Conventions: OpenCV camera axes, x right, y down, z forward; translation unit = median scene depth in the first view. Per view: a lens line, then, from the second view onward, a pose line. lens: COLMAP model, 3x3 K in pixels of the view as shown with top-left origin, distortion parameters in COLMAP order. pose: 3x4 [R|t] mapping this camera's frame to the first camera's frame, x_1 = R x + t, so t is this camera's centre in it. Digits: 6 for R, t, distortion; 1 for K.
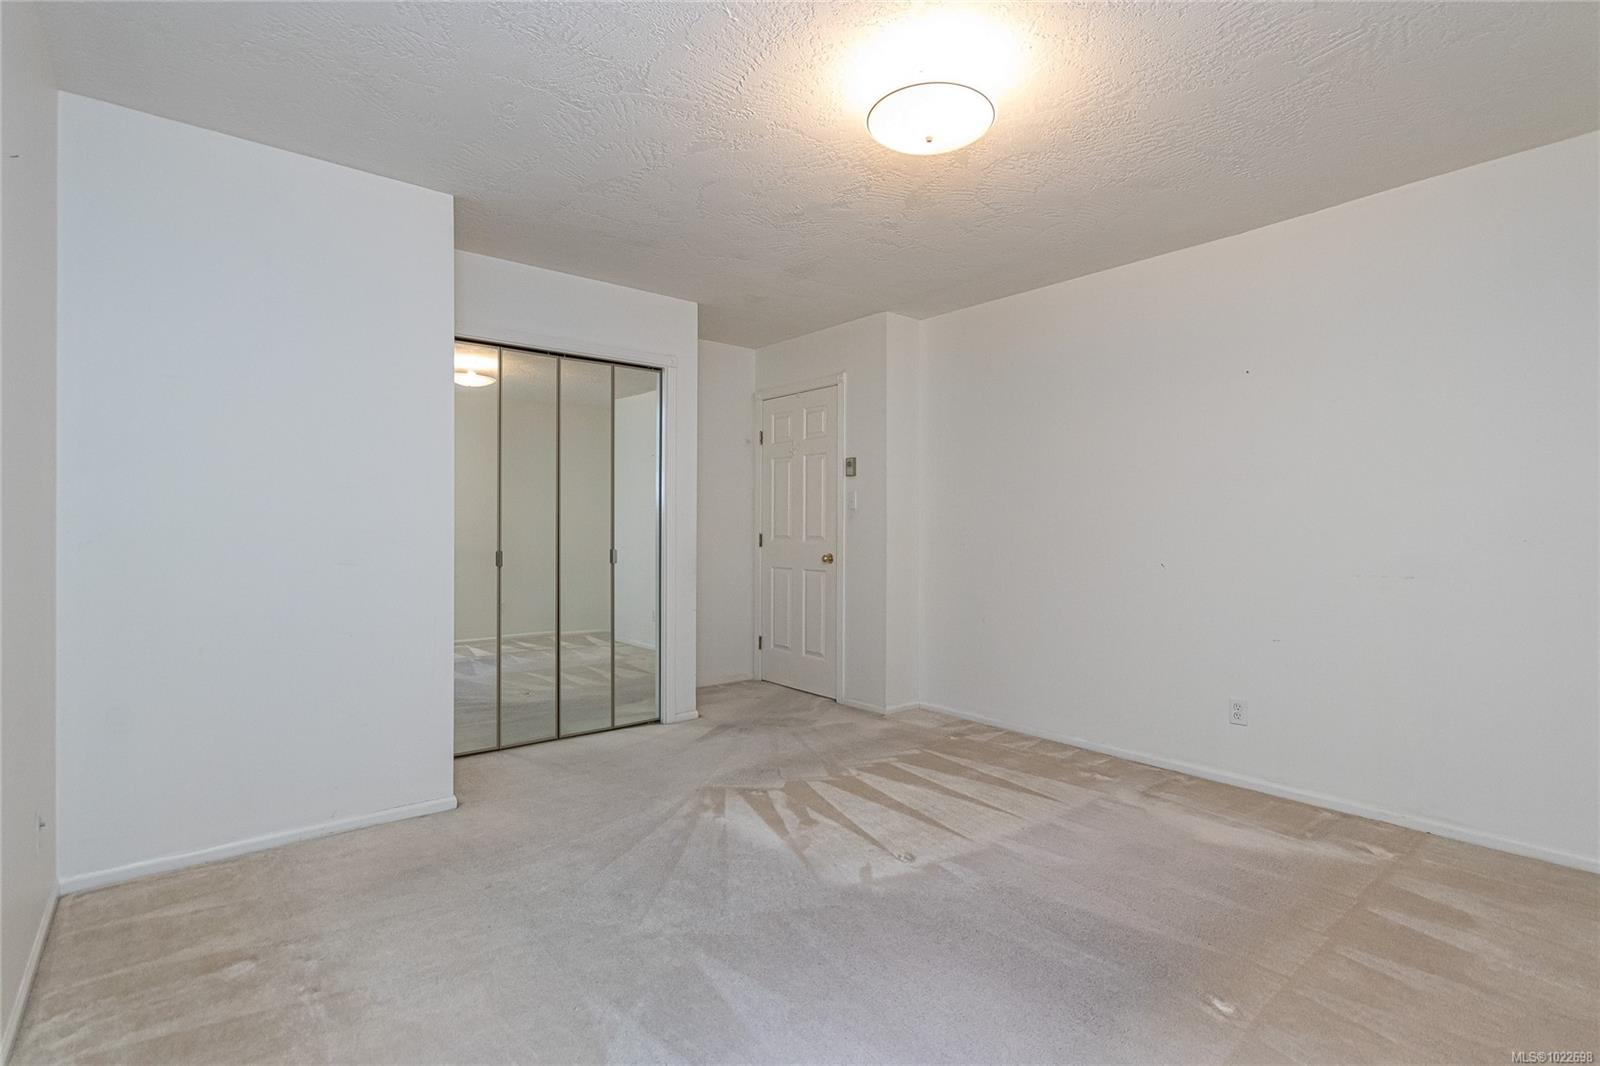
lens RADIAL K [[753.0, 0, 811.2], [0, 753.0, 533.6], [0, 0, 1]] dist [0.001971, 0.002672]
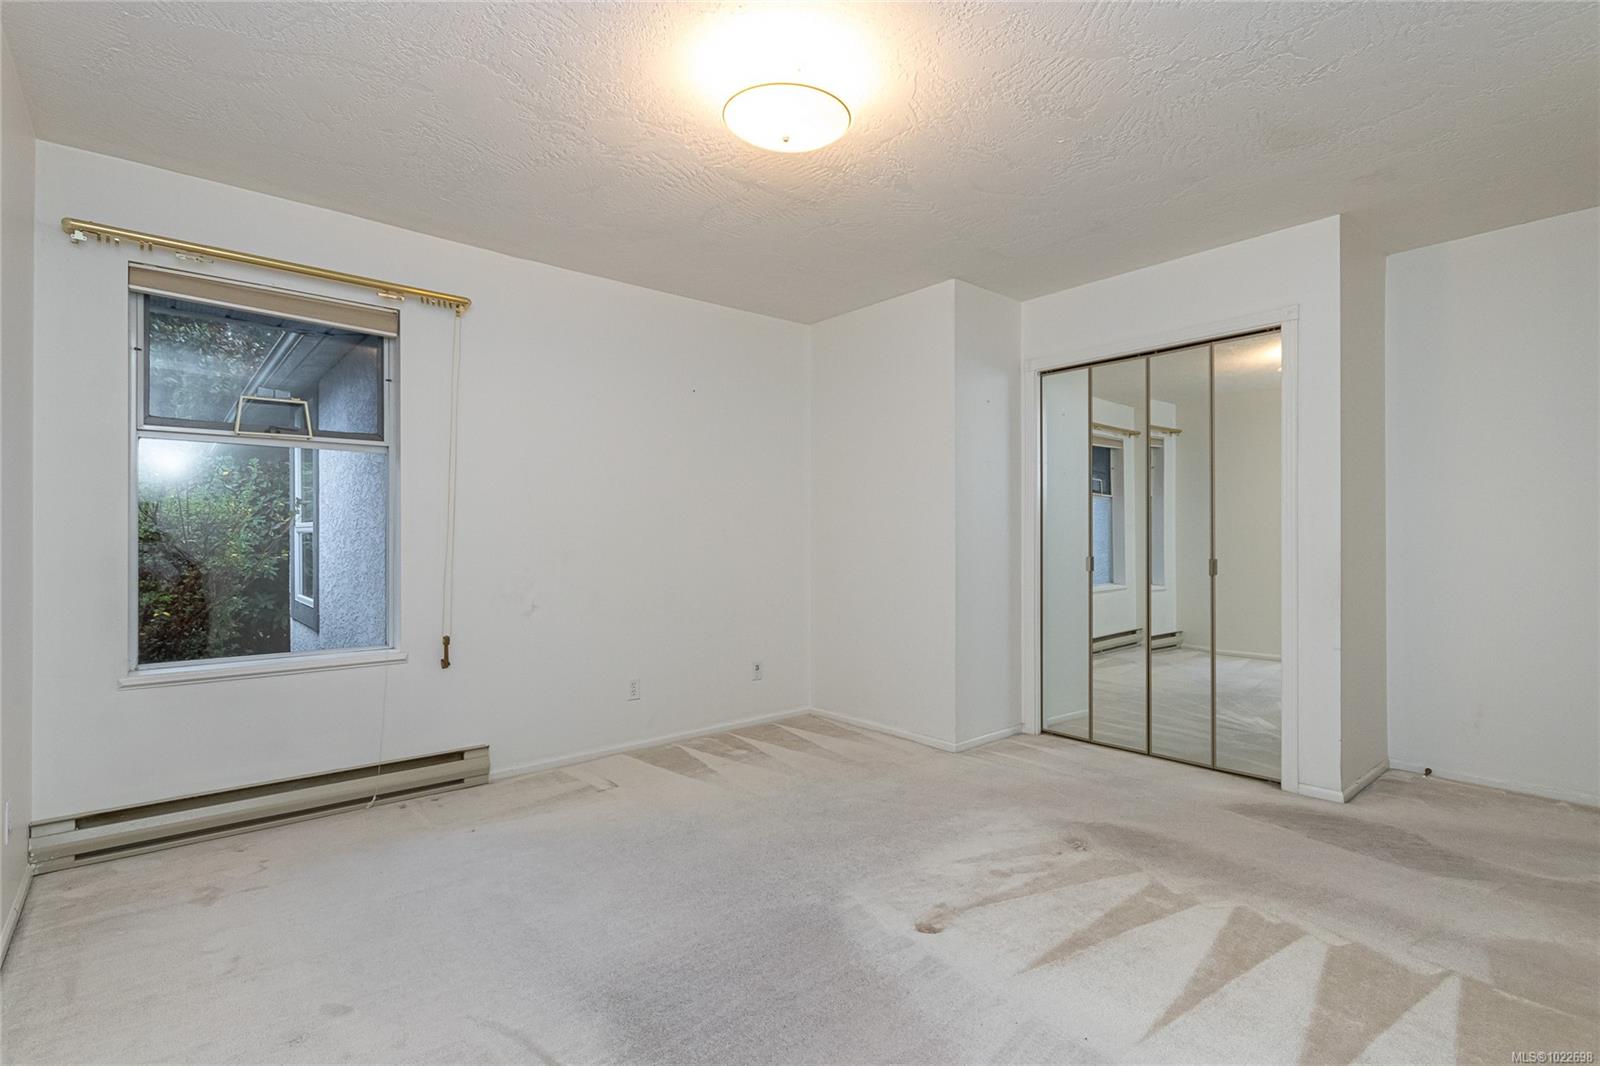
lens RADIAL K [[753.0, 0, 804.2], [0, 753.0, 529.2], [0, 0, 1]] dist [0.001971, 0.002672]
pose [[0.020995, -0.014075, -0.999680, 0.684778], [-0.006206, 0.999880, -0.014209, 0.003193], [0.999760, 0.006503, 0.020905, 0.605930]]
